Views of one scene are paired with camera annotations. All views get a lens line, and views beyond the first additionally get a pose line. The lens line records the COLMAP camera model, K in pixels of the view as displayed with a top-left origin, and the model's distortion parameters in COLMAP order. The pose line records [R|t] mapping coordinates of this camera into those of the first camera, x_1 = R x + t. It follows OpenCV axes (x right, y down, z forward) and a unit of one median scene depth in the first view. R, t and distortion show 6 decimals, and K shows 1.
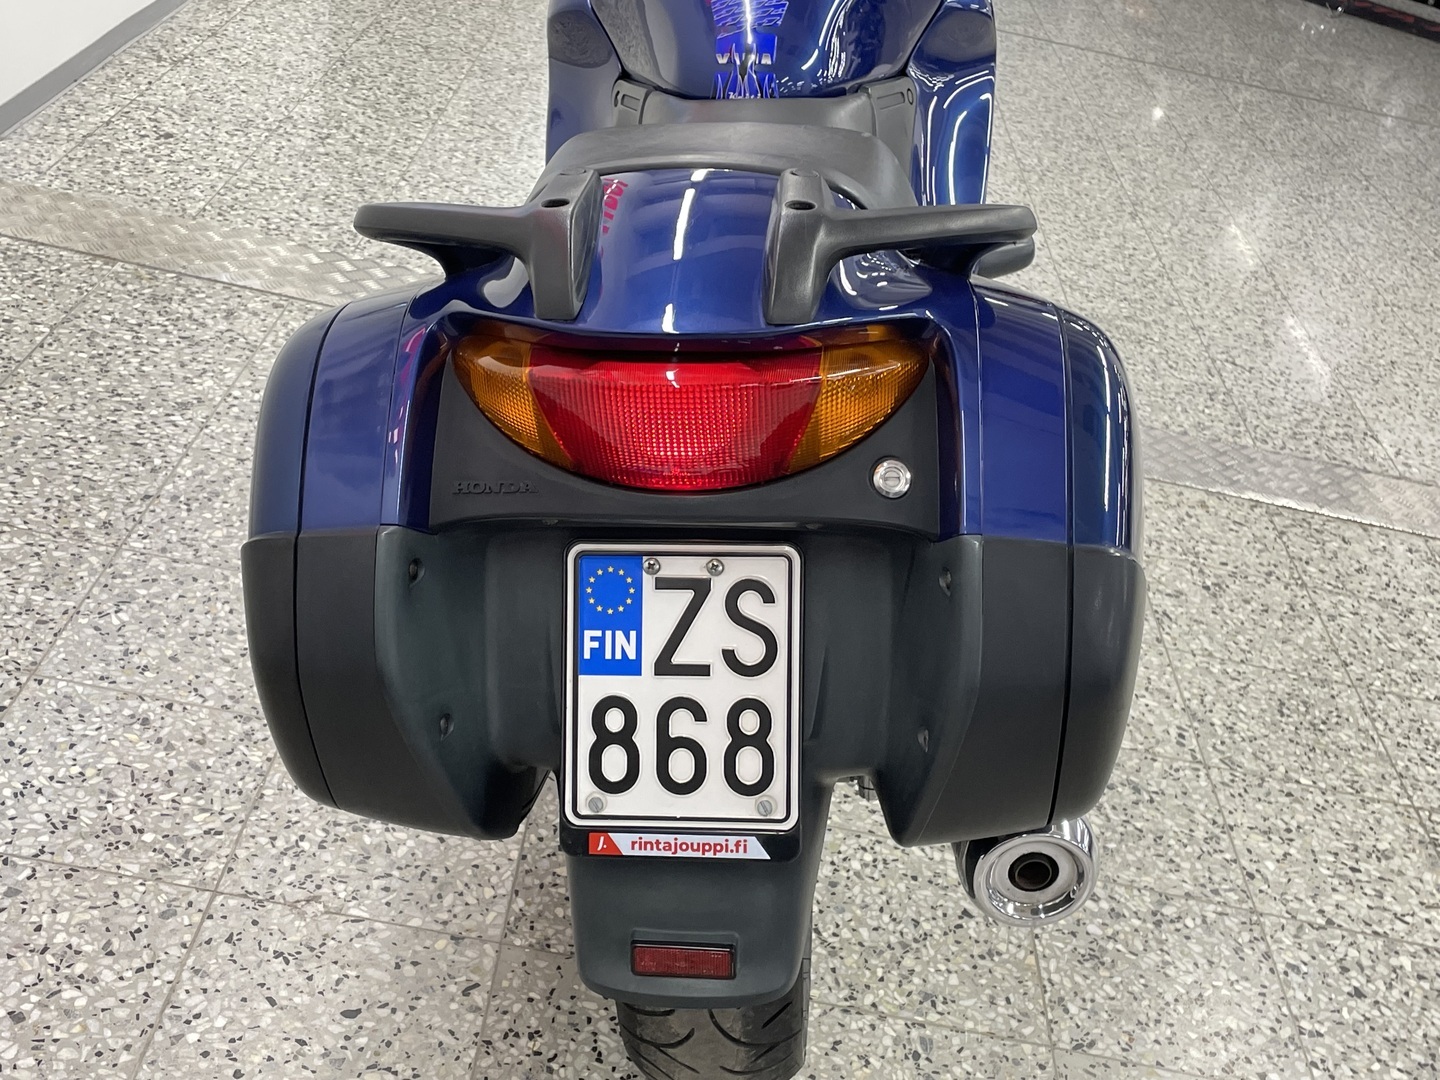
lens RADIAL K [[1759.1, 0, 718.1], [0, 1759.1, 540.8], [0, 0, 1]] dist [0.066064, 0.000000]
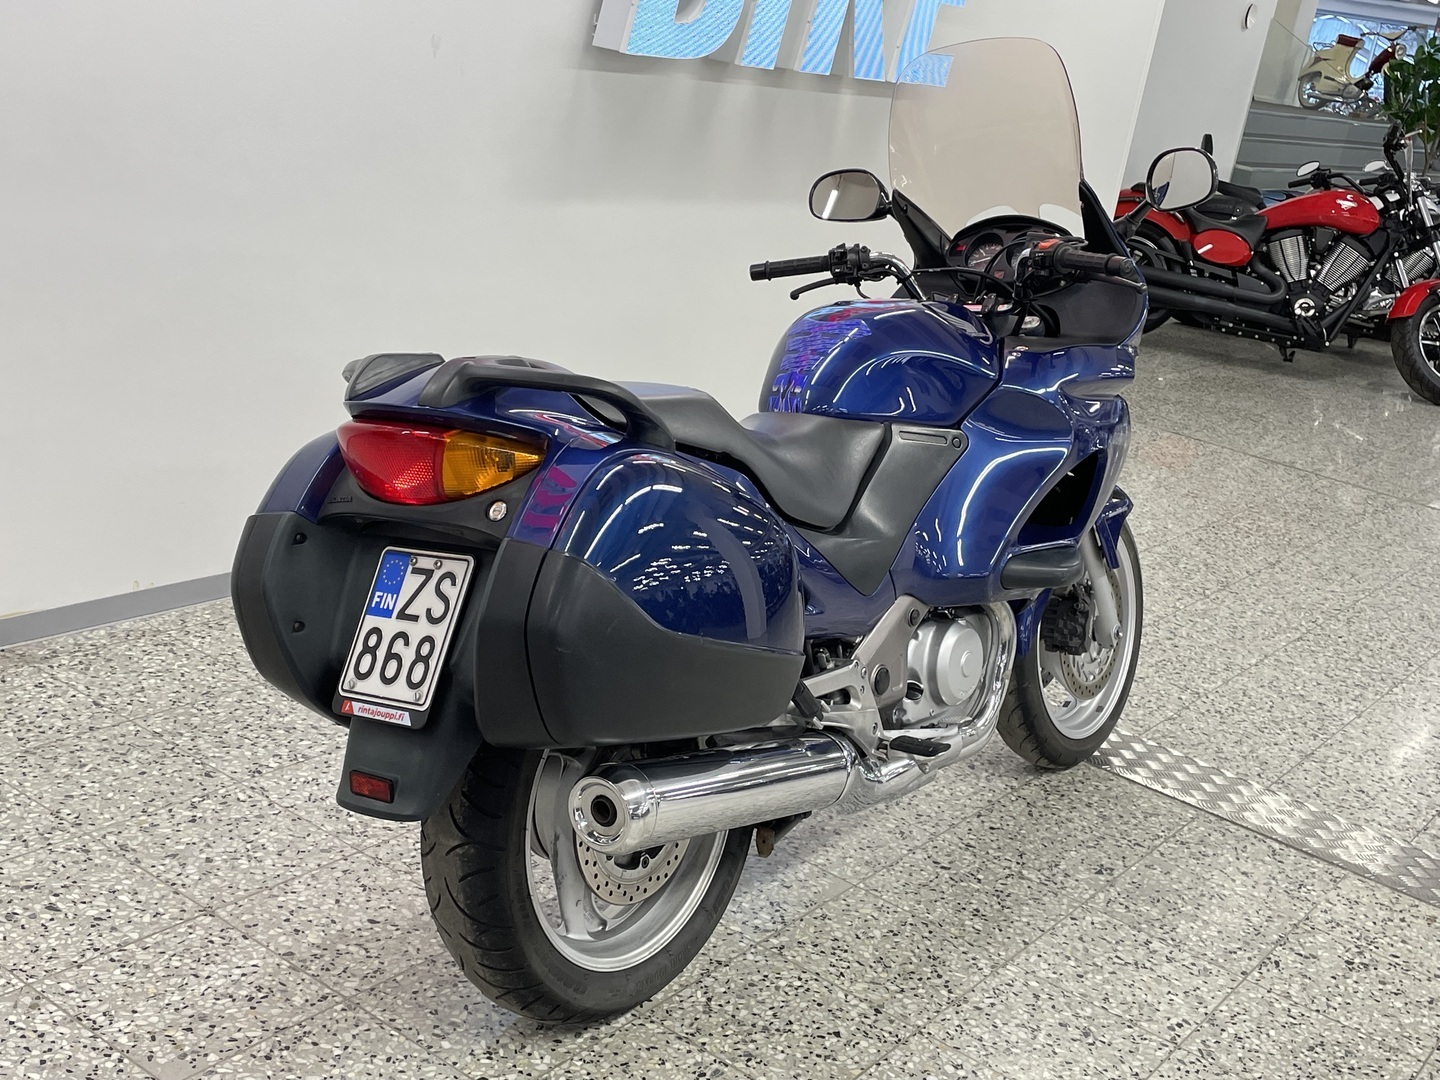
lens RADIAL K [[1759.1, 0, 720.8], [0, 1759.1, 544.2], [0, 0, 1]] dist [0.066064, 0.000000]
pose [[0.831386, 0.093973, -0.547692, 1.208992], [-0.265582, 0.932942, -0.243073, 0.352980], [0.488123, 0.347545, 0.800593, -0.295857]]
